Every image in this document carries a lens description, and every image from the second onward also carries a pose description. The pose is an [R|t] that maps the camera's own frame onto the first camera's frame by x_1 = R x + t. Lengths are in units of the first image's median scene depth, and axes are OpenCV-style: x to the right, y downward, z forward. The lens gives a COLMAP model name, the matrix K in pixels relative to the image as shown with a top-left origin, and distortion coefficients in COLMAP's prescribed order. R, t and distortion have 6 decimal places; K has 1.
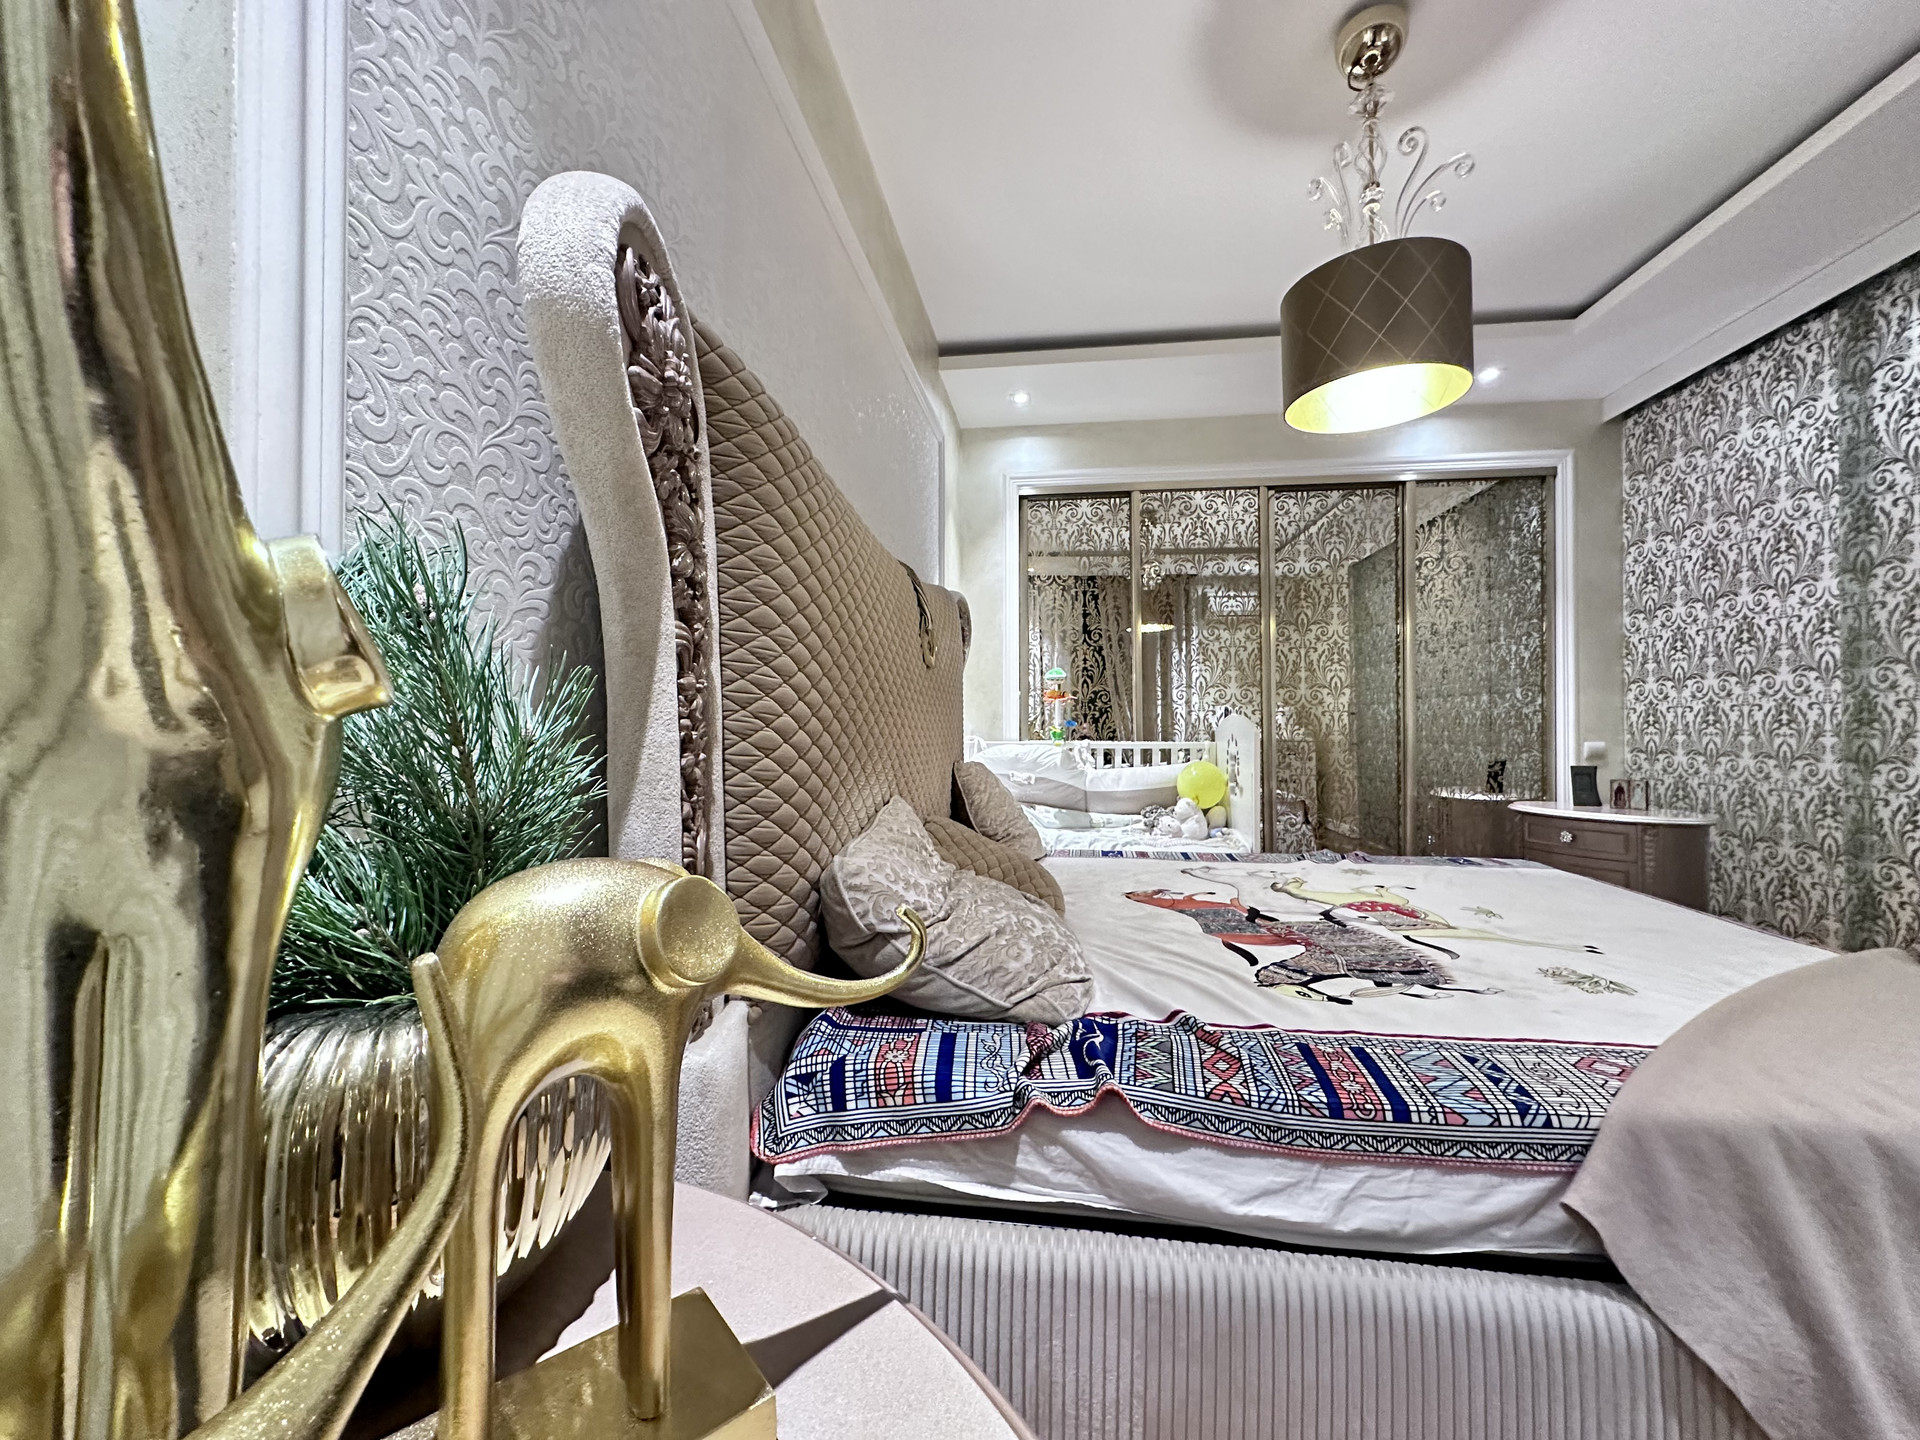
lens RADIAL K [[772.9, 0, 960.0], [0, 772.9, 720.0], [0, 0, 1]] dist [-0.000512, -0.000108]
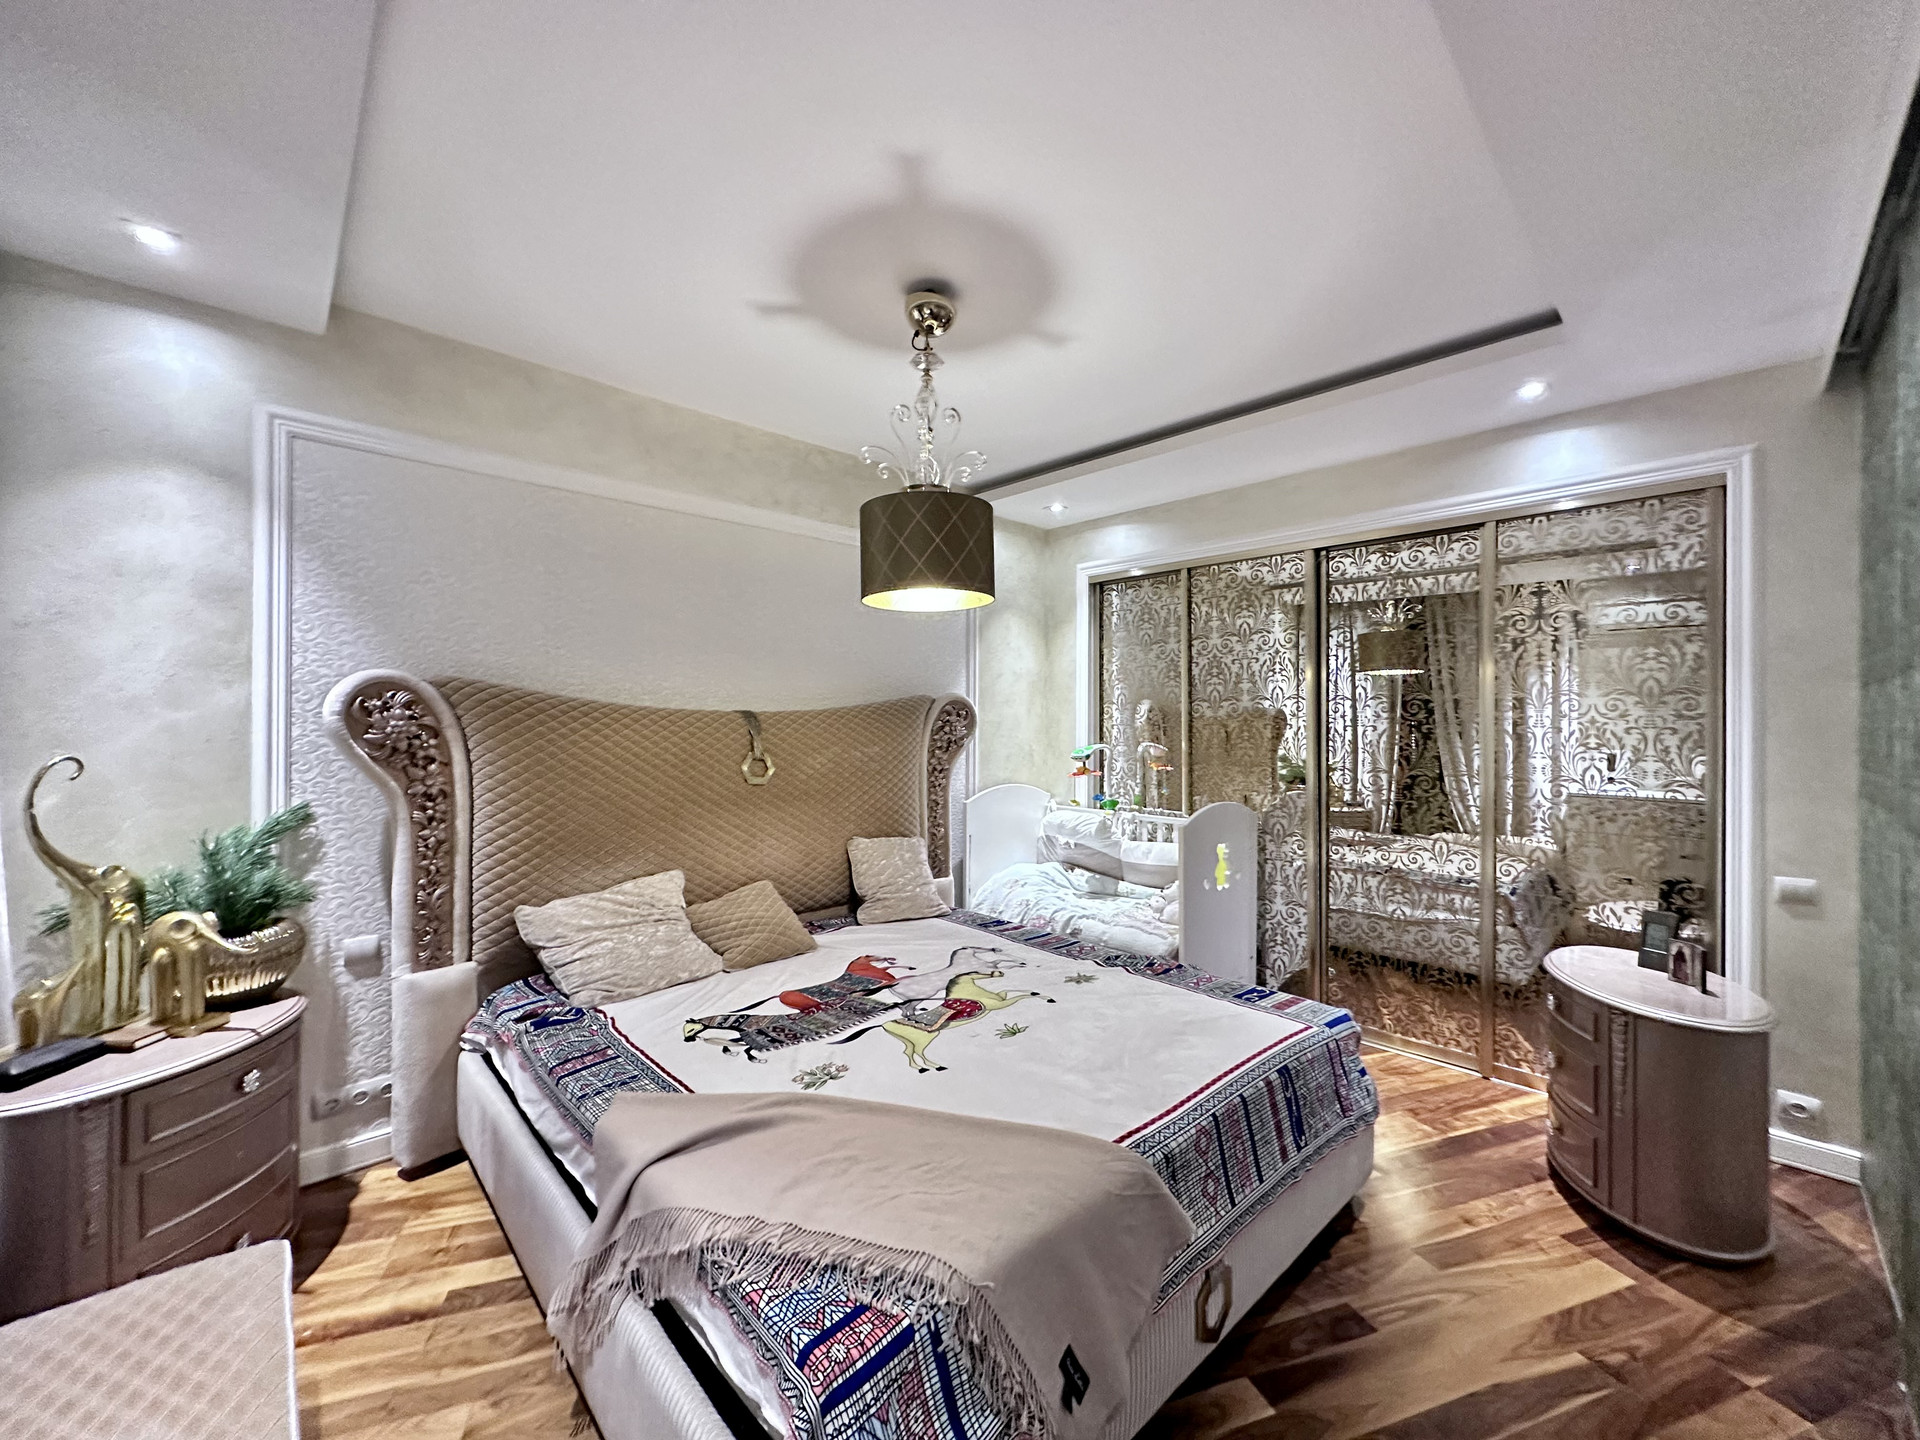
lens RADIAL K [[772.9, 0, 960.0], [0, 772.9, 720.0], [0, 0, 1]] dist [-0.000512, -0.000108]
pose [[0.777496, 0.002829, -0.628882, 0.668698], [0.001187, 0.999981, 0.005967, -0.110311], [0.628887, -0.005386, 0.777478, 0.028423]]
